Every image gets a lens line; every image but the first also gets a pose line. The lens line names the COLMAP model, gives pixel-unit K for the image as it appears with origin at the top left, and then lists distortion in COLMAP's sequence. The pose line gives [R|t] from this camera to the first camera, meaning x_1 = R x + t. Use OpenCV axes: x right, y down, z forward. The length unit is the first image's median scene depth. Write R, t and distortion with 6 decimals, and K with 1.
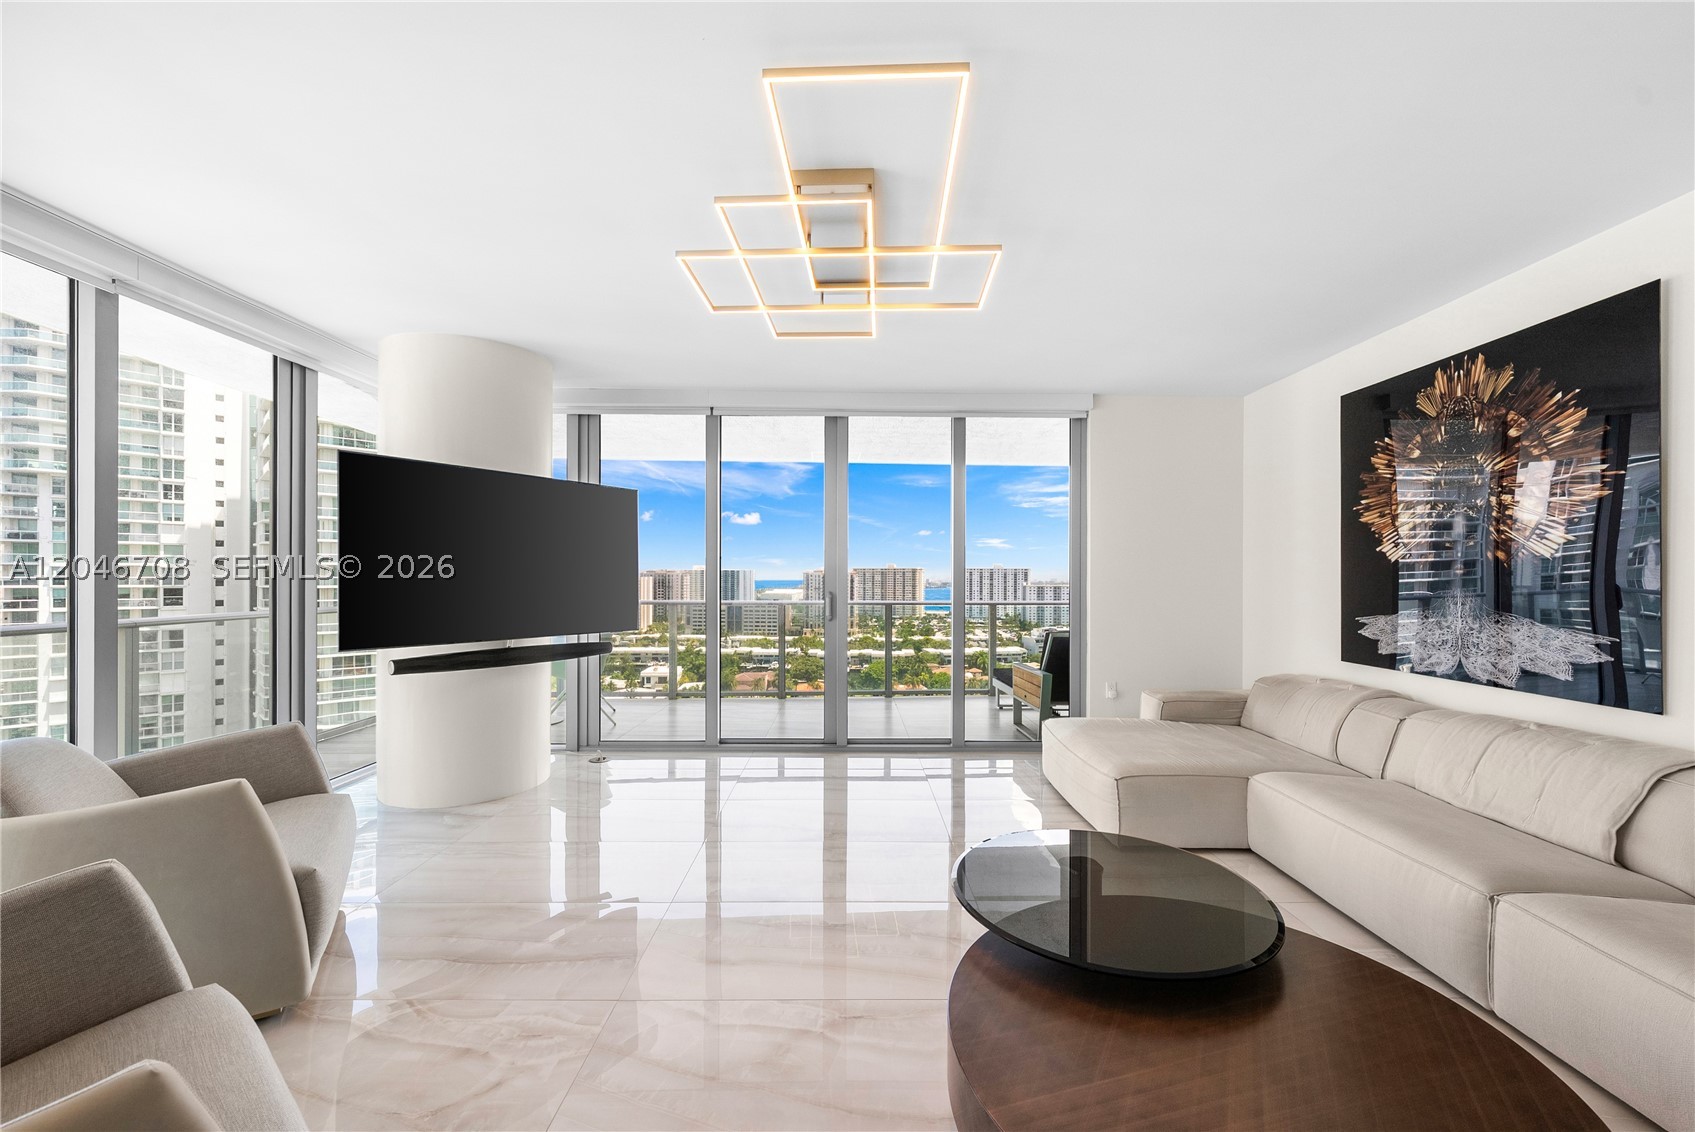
lens RADIAL K [[644.6, 0, 850.0], [0, 644.6, 575.8], [0, 0, 1]] dist [0.001307, 0.001027]
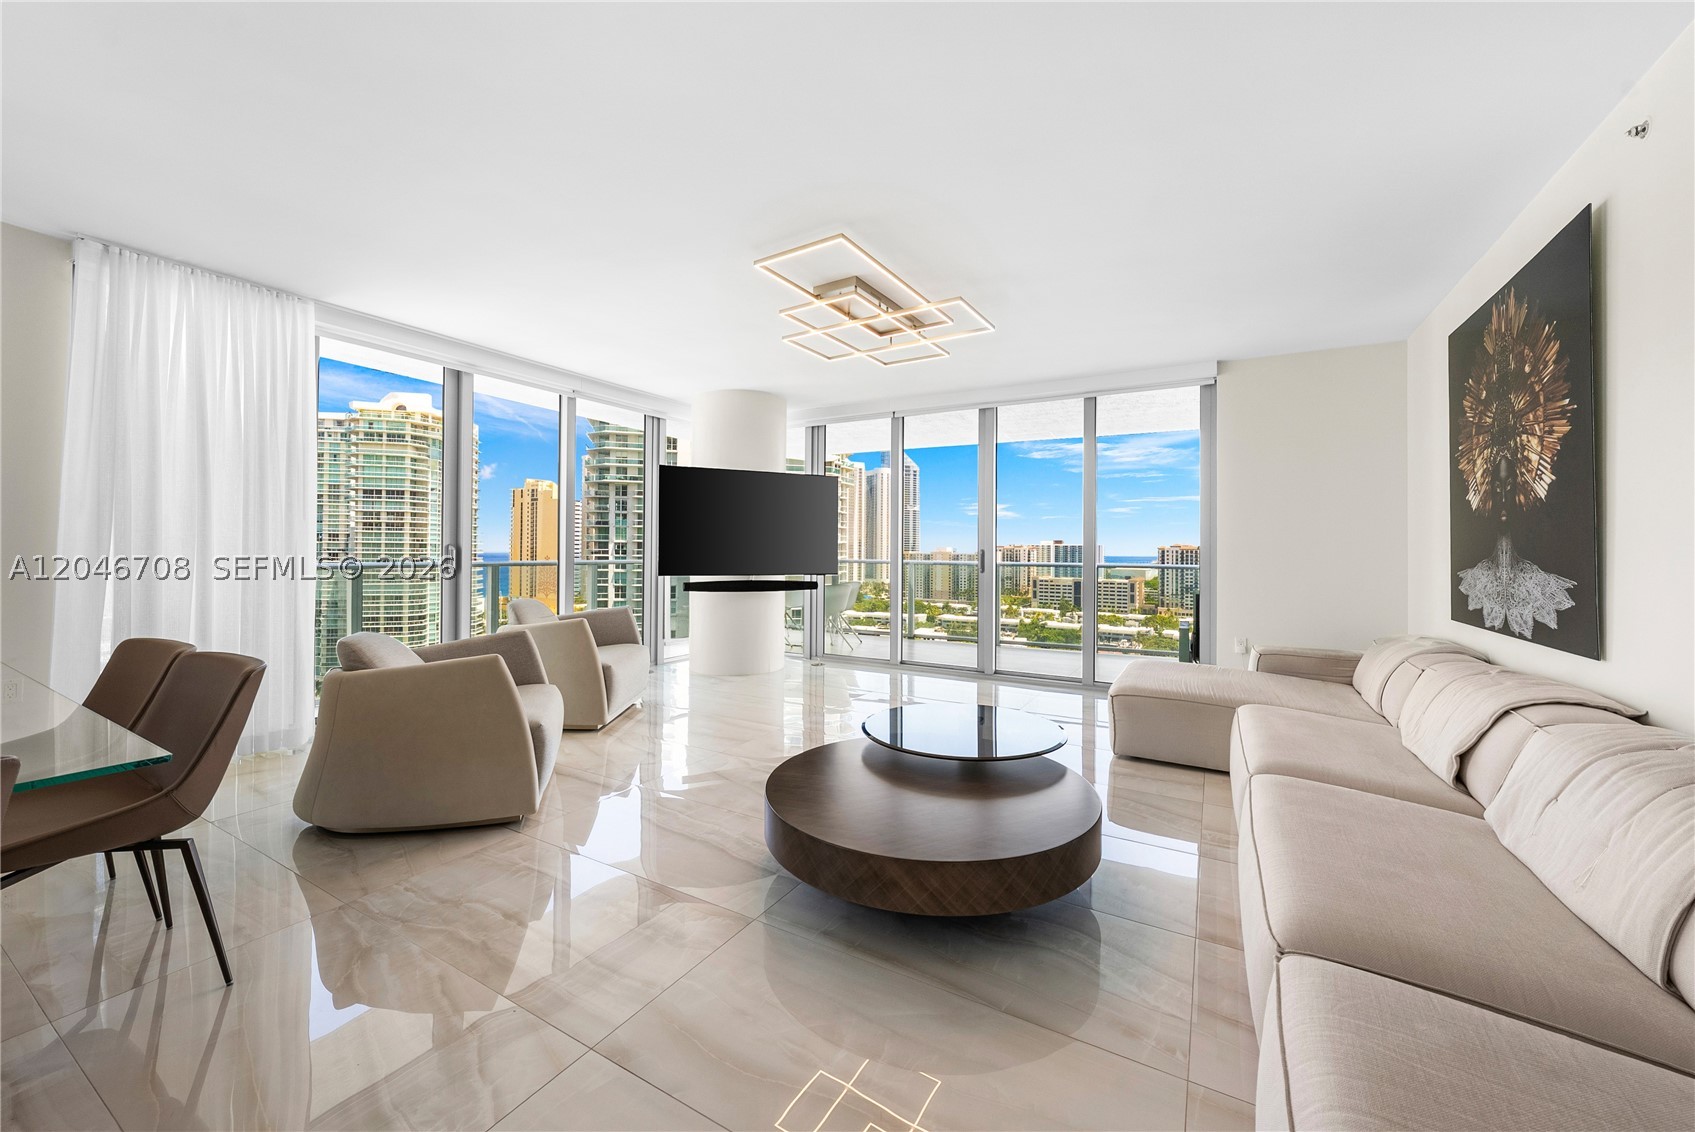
lens RADIAL K [[627.1, 0, 869.4], [0, 627.1, 541.5], [0, 0, 1]] dist [0.011051, -0.000332]
pose [[0.873119, -0.003527, -0.487495, 0.377728], [-0.004022, 0.999888, -0.014438, 0.028238], [0.487491, 0.014567, 0.873007, -0.163184]]
